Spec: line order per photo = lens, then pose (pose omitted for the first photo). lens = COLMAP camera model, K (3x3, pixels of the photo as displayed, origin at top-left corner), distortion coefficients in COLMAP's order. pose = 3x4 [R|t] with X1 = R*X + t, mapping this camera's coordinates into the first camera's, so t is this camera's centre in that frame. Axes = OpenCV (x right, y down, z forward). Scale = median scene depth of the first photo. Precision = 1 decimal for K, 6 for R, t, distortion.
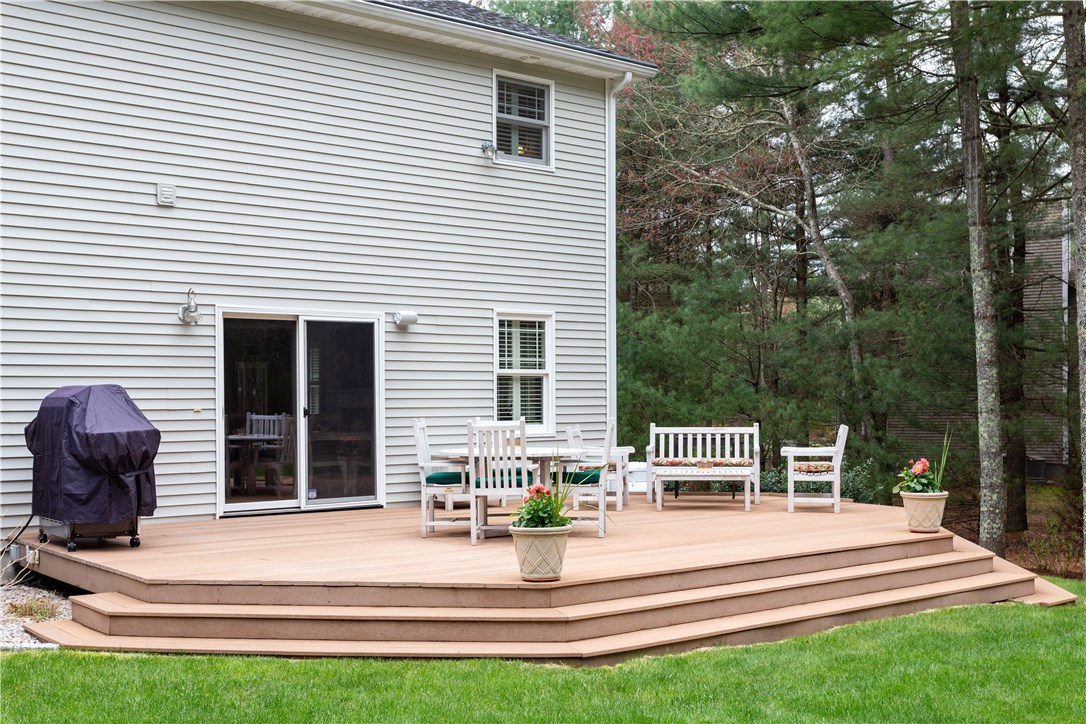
lens RADIAL K [[1209.4, 0, 525.0], [0, 1209.4, 386.0], [0, 0, 1]] dist [0.096216, 0.000000]
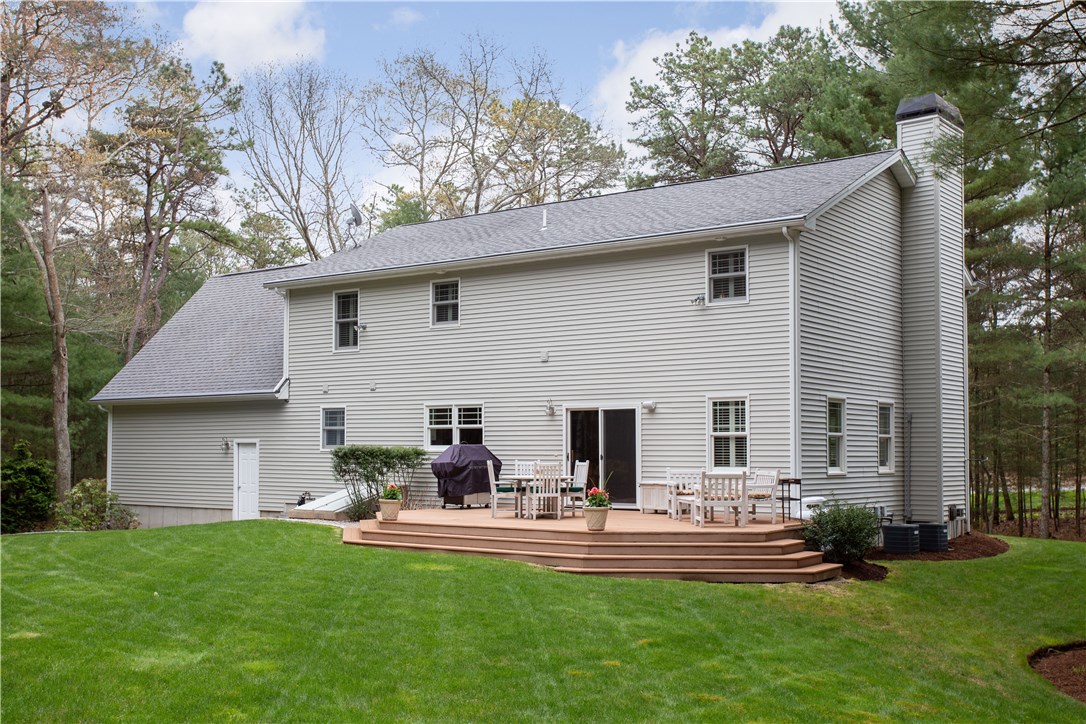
lens RADIAL K [[1209.4, 0, 544.7], [0, 1209.4, 369.0], [0, 0, 1]] dist [0.096216, 0.000000]
pose [[0.290508, -0.049402, -0.955596, 1.486455], [0.018794, 0.998768, -0.045921, -0.028913], [0.956688, -0.004619, 0.291079, 0.318895]]
